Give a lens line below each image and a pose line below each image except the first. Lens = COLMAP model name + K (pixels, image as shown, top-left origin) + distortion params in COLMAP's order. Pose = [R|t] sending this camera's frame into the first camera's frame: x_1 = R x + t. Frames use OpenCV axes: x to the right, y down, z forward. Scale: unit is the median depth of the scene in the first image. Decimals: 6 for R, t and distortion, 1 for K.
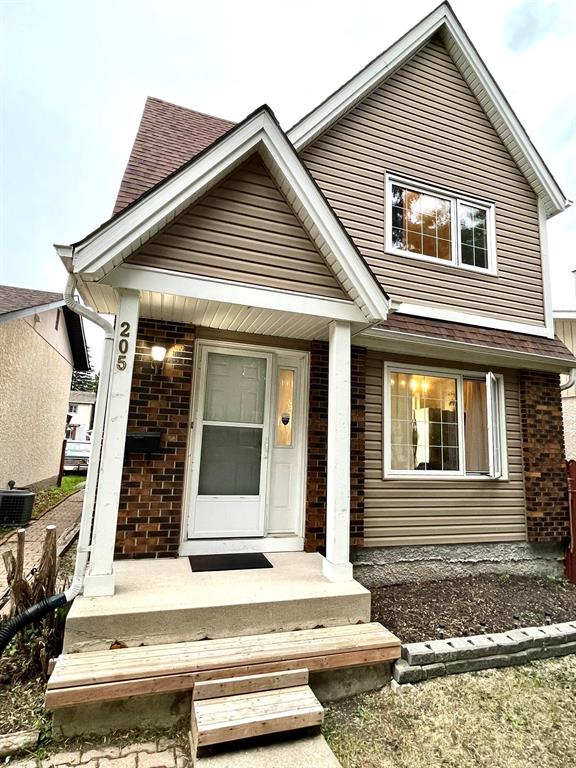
lens RADIAL K [[392.3, 0, 287.6], [0, 392.3, 386.1], [0, 0, 1]] dist [-0.002240, -0.000741]
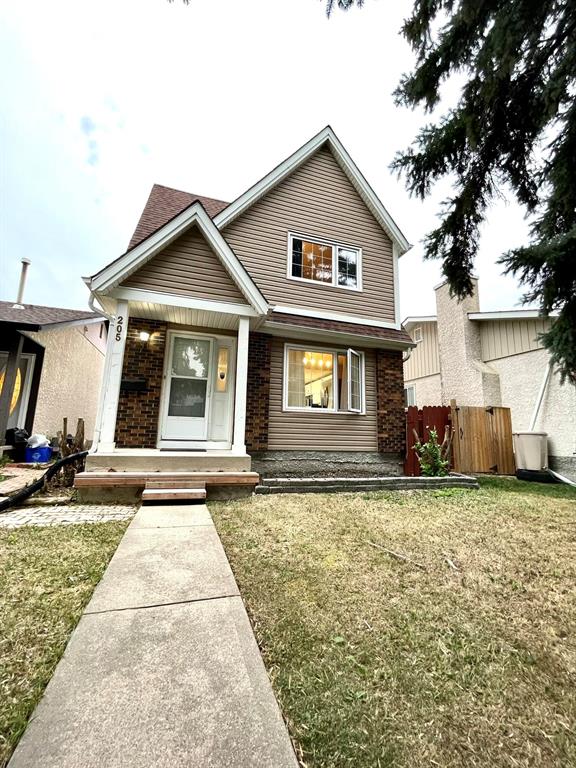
lens RADIAL K [[309.0, 0, 288.3], [0, 309.0, 385.7], [0, 0, 1]] dist [-0.001503, -0.000069]
pose [[0.999750, -0.017999, -0.013293, 0.329042], [0.017821, 0.999751, -0.013414, 0.164547], [0.013531, 0.013174, 0.999822, -0.386837]]
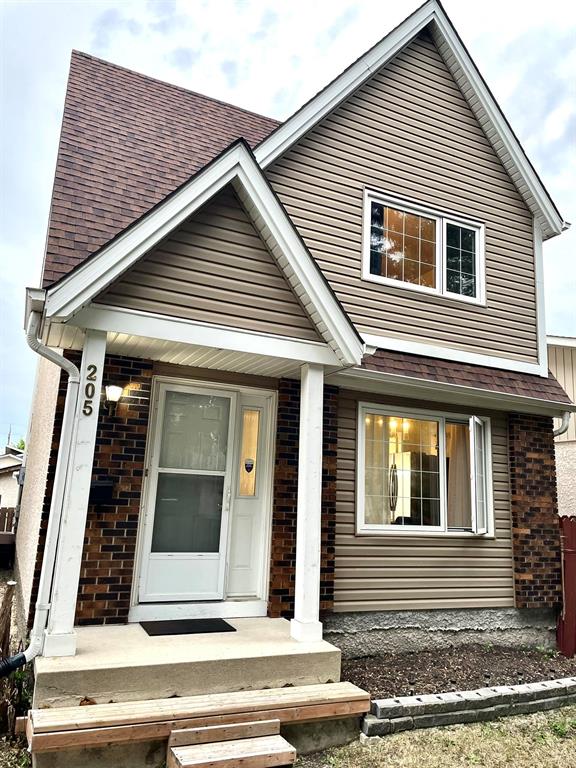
lens RADIAL K [[575.3, 0, 288.0], [0, 575.3, 384.0], [0, 0, 1]] dist [0.097963, -0.127603]
pose [[0.993264, 0.026103, 0.112898, -0.077250], [-0.021370, 0.998849, -0.042937, -0.051756], [-0.113889, 0.040235, 0.992678, -0.350116]]
